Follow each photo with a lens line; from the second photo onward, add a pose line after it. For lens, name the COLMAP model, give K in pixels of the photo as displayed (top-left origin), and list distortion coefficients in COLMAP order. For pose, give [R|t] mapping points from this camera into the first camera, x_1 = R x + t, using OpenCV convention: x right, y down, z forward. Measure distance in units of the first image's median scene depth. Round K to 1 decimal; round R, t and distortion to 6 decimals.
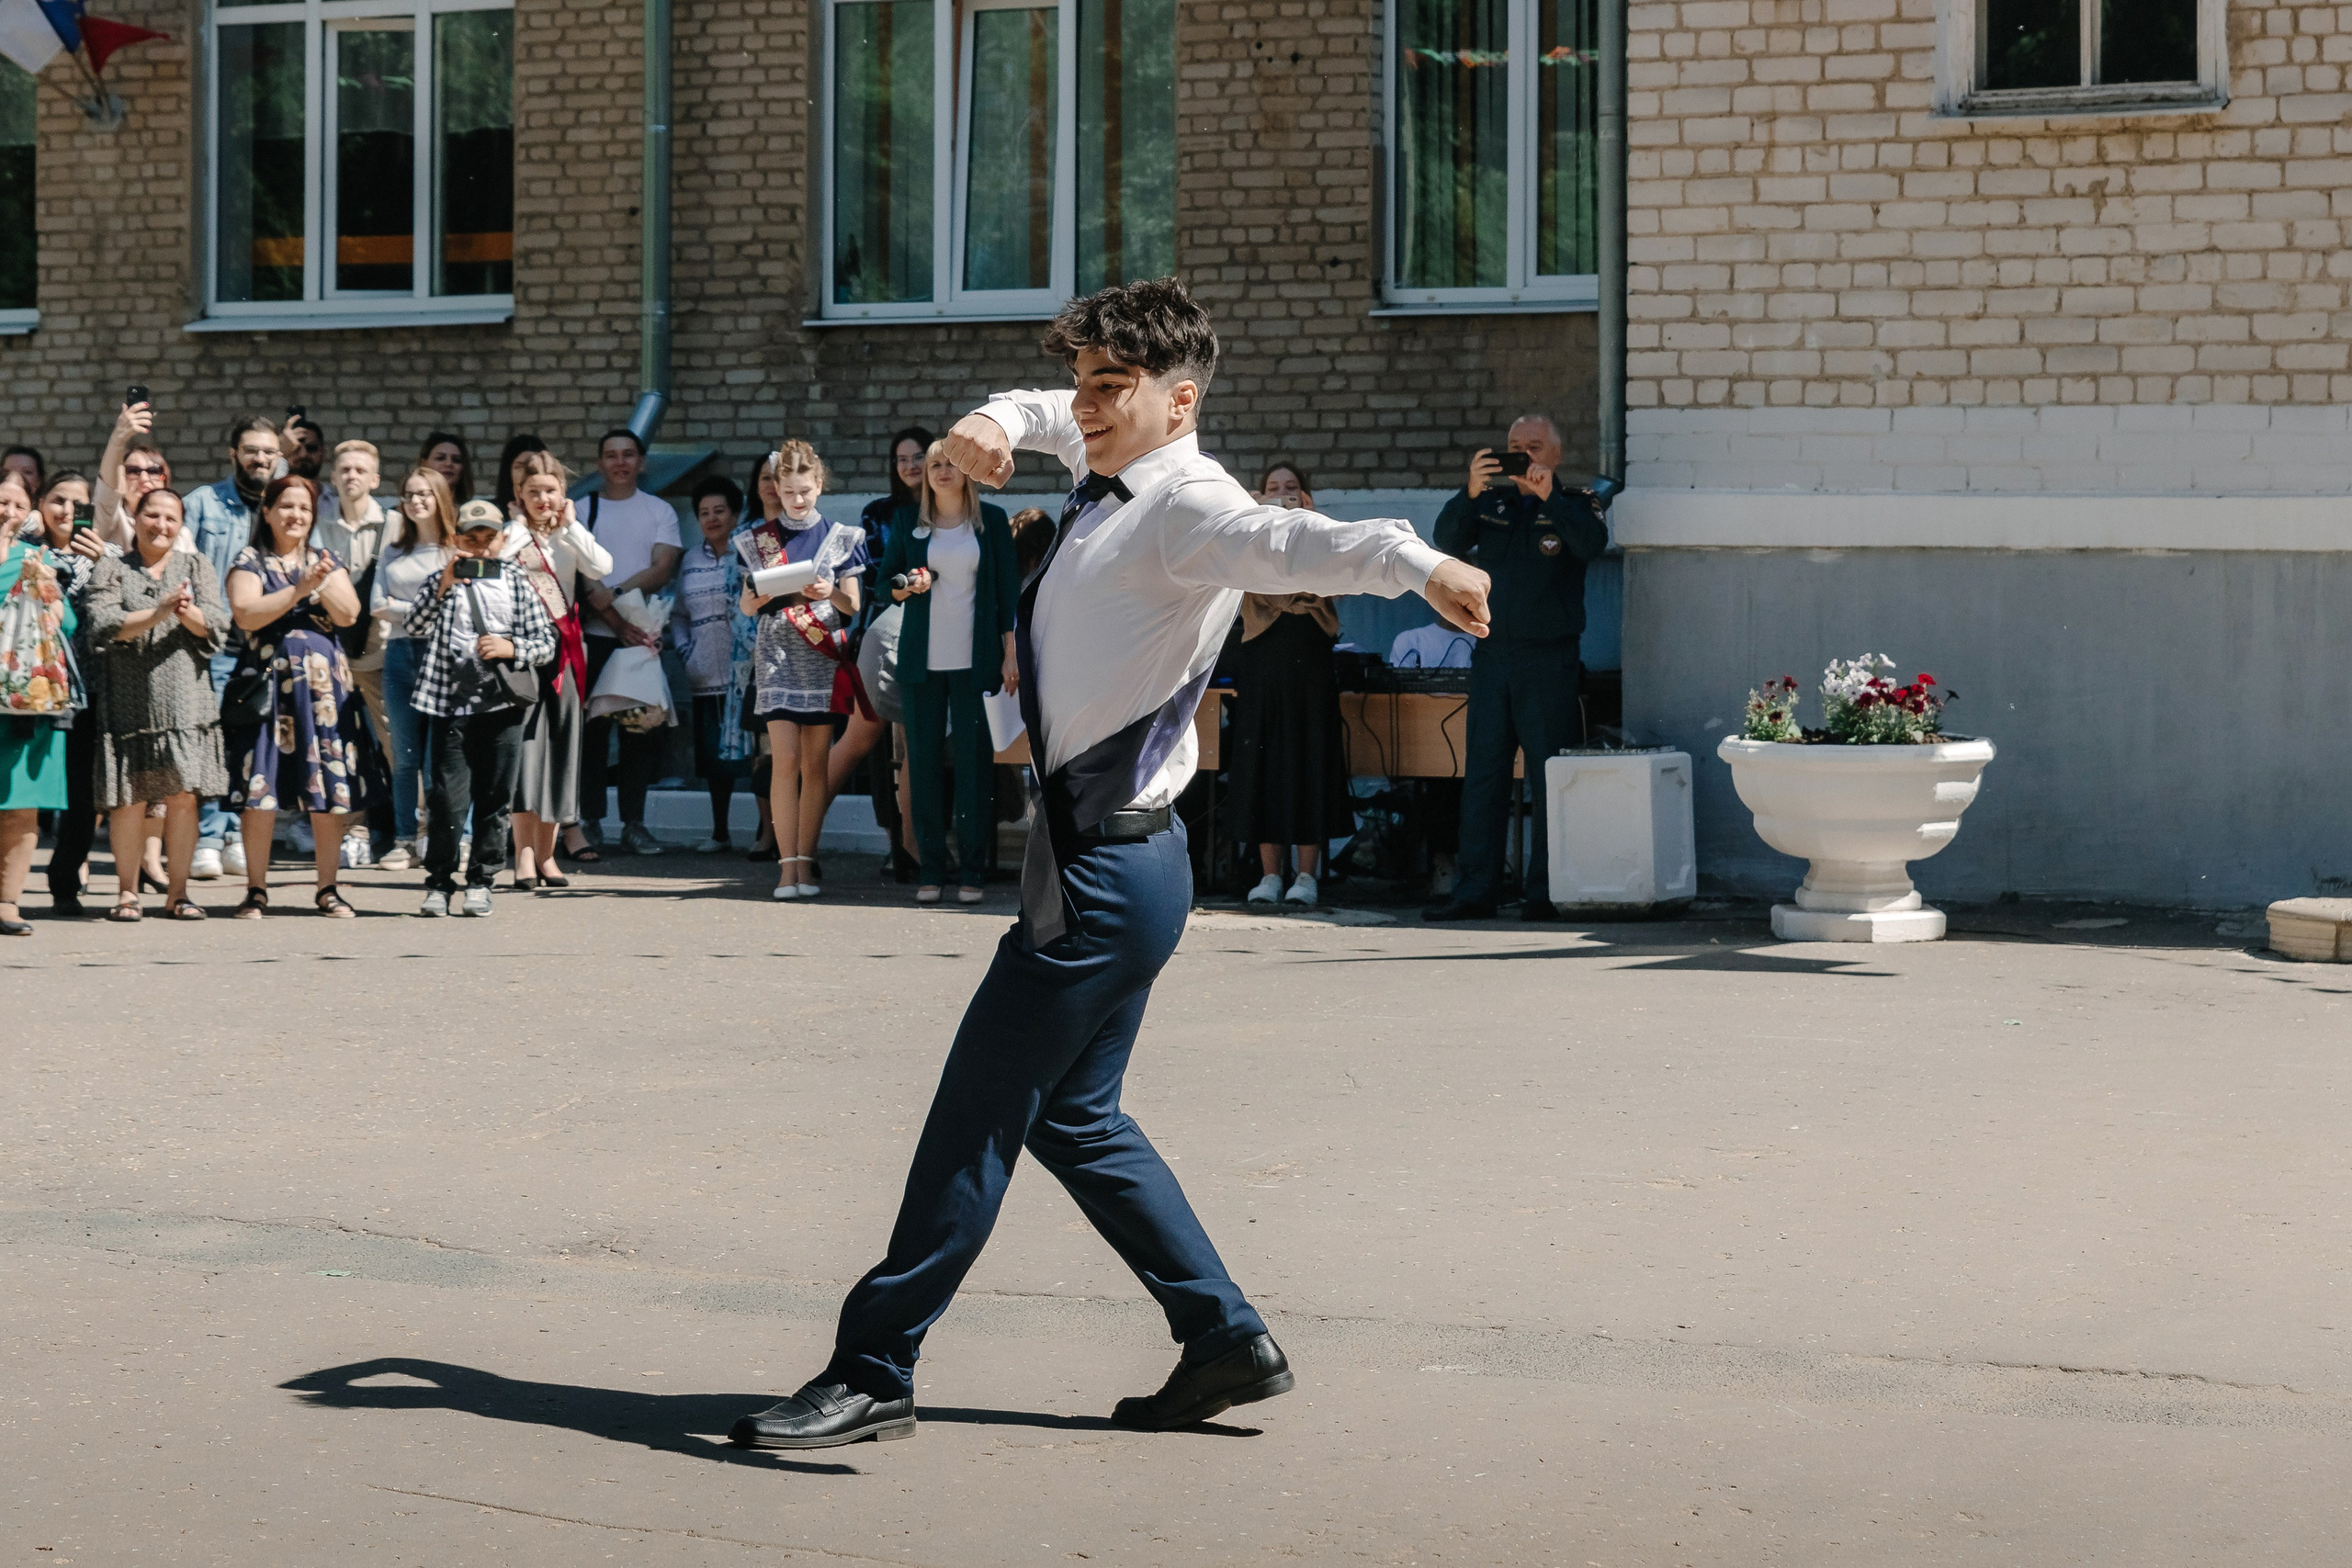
lens RADIAL K [[5320.2, 0, 1178.9], [0, 5320.2, 589.6], [0, 0, 1]] dist [0.008254, 0.078743]
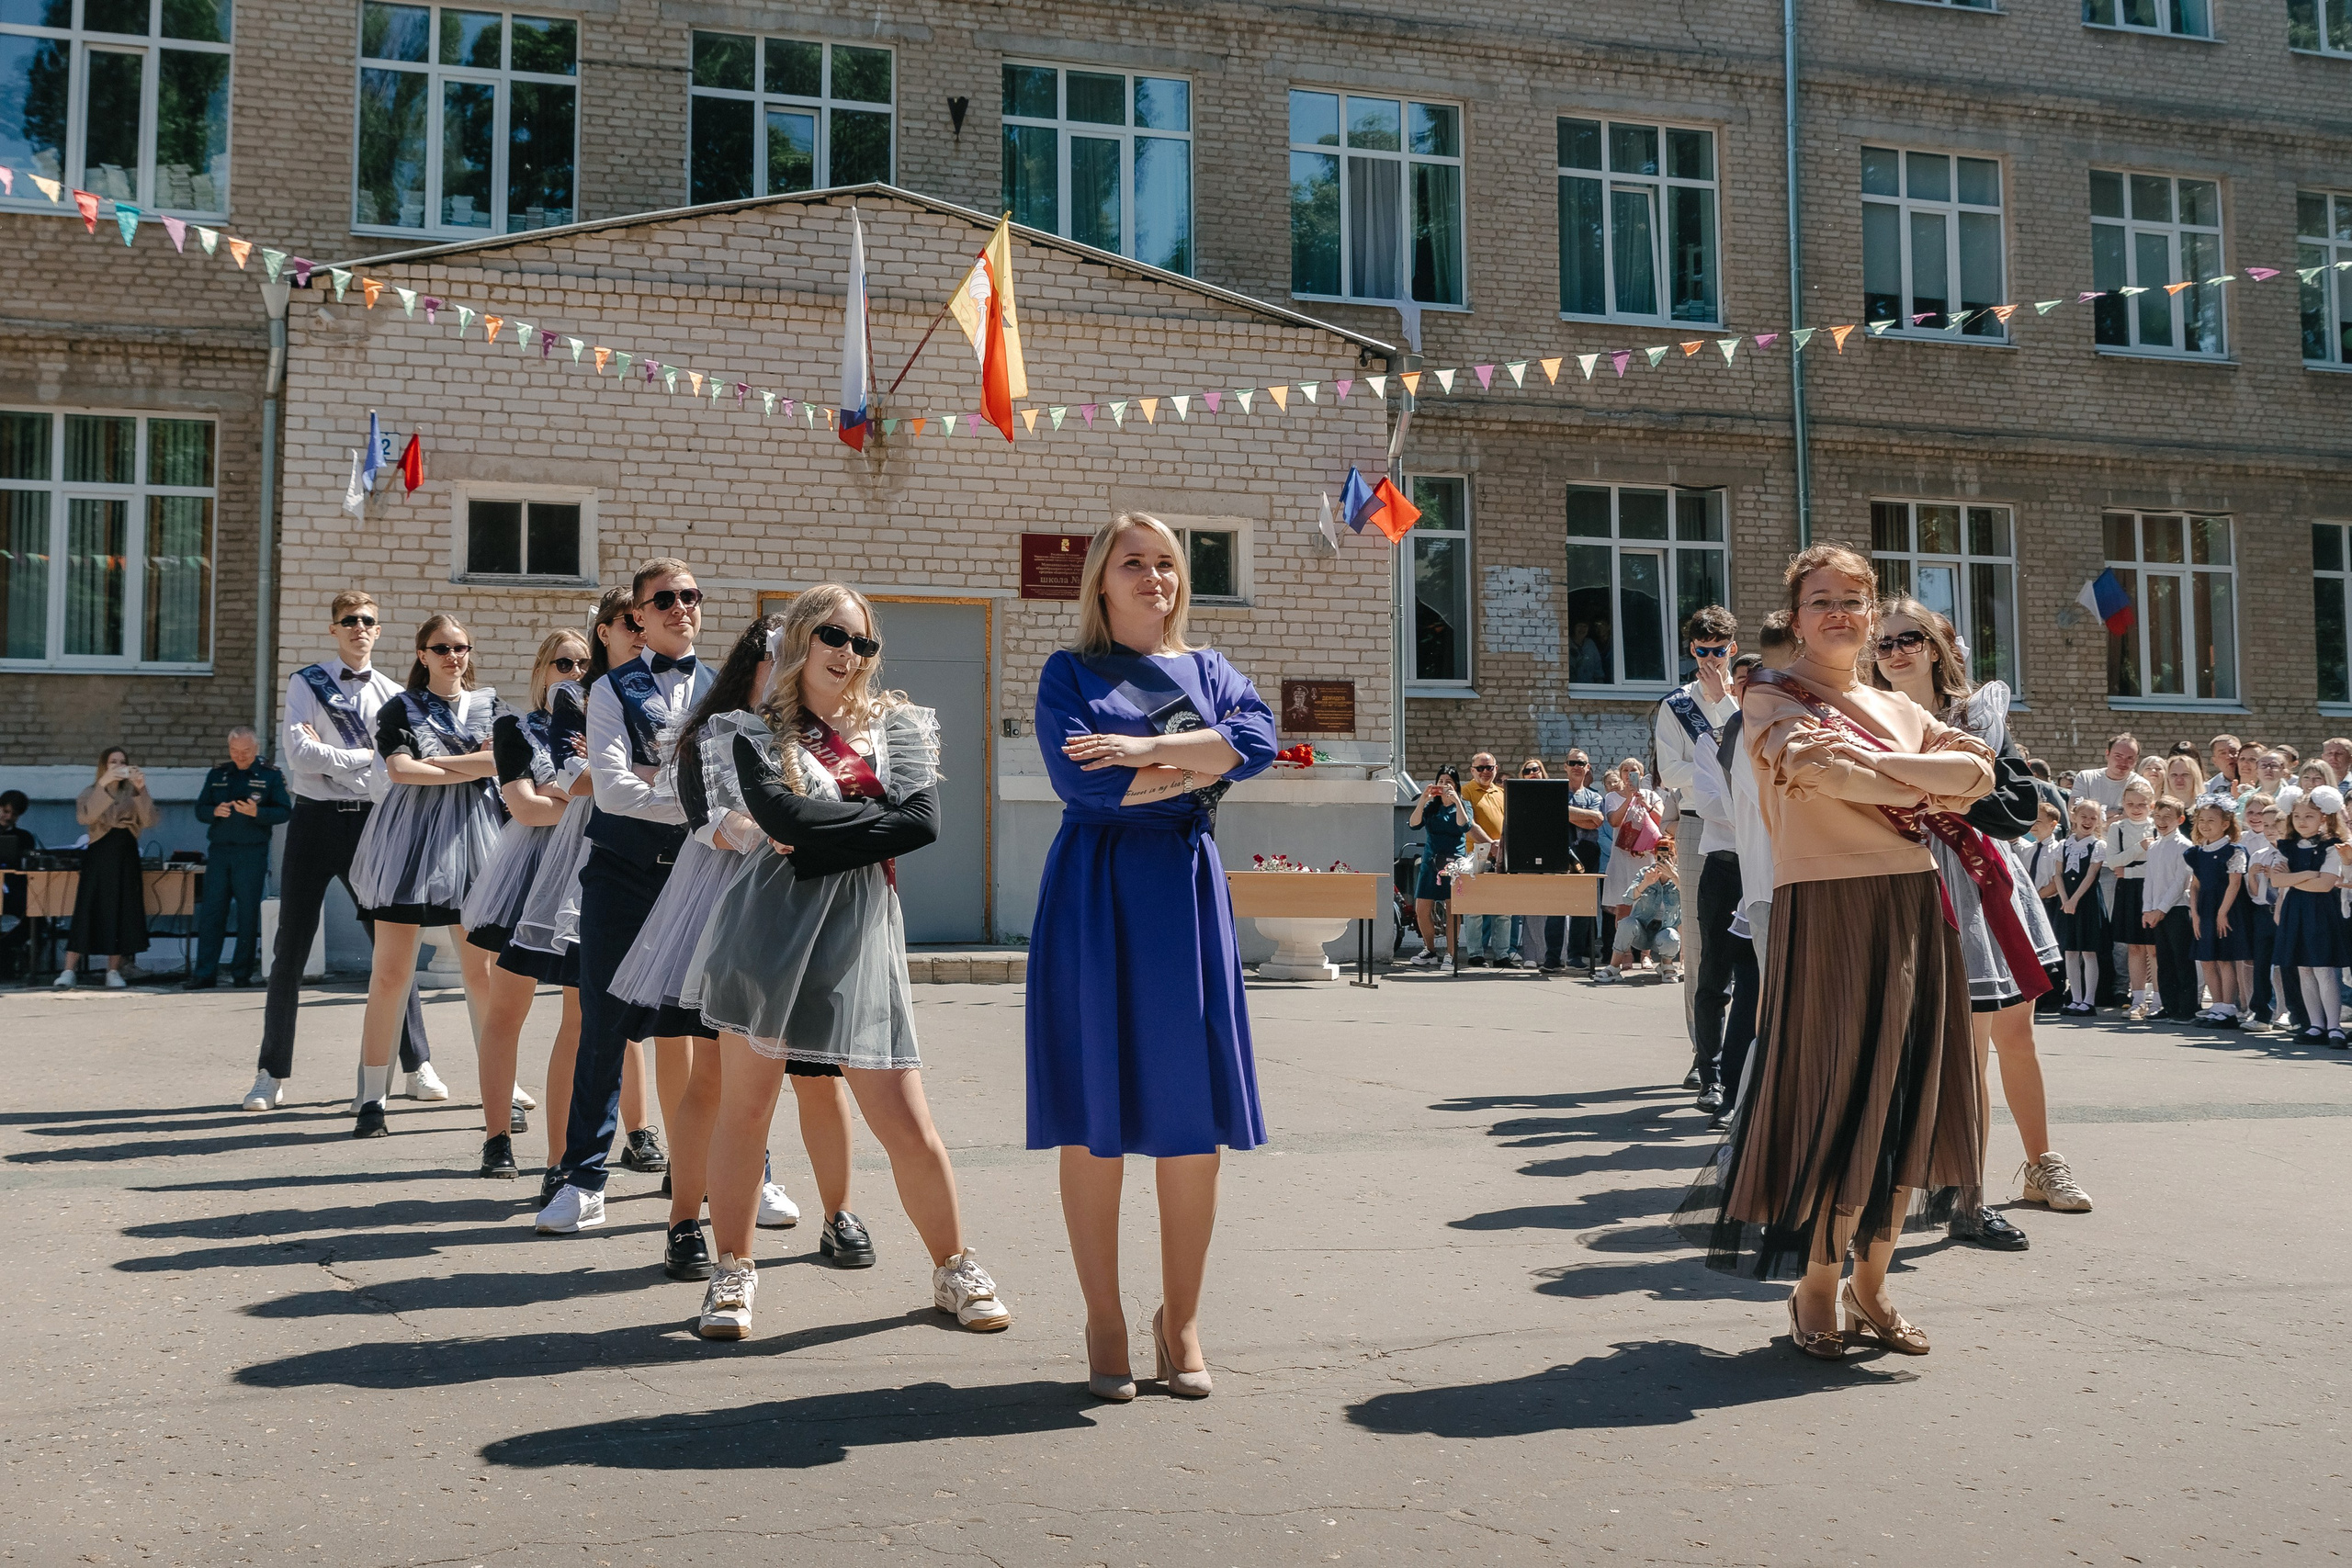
lens RADIAL K [[2345.3, 0, 1053.8], [0, 2345.3, 670.0], [0, 0, 1]] dist [-0.024092, 0.019586]
pose [[0.720298, 0.047980, 0.692003, -0.250236], [0.005099, 0.997212, -0.074449, 0.010139], [-0.693646, 0.057154, 0.718045, 0.154490]]
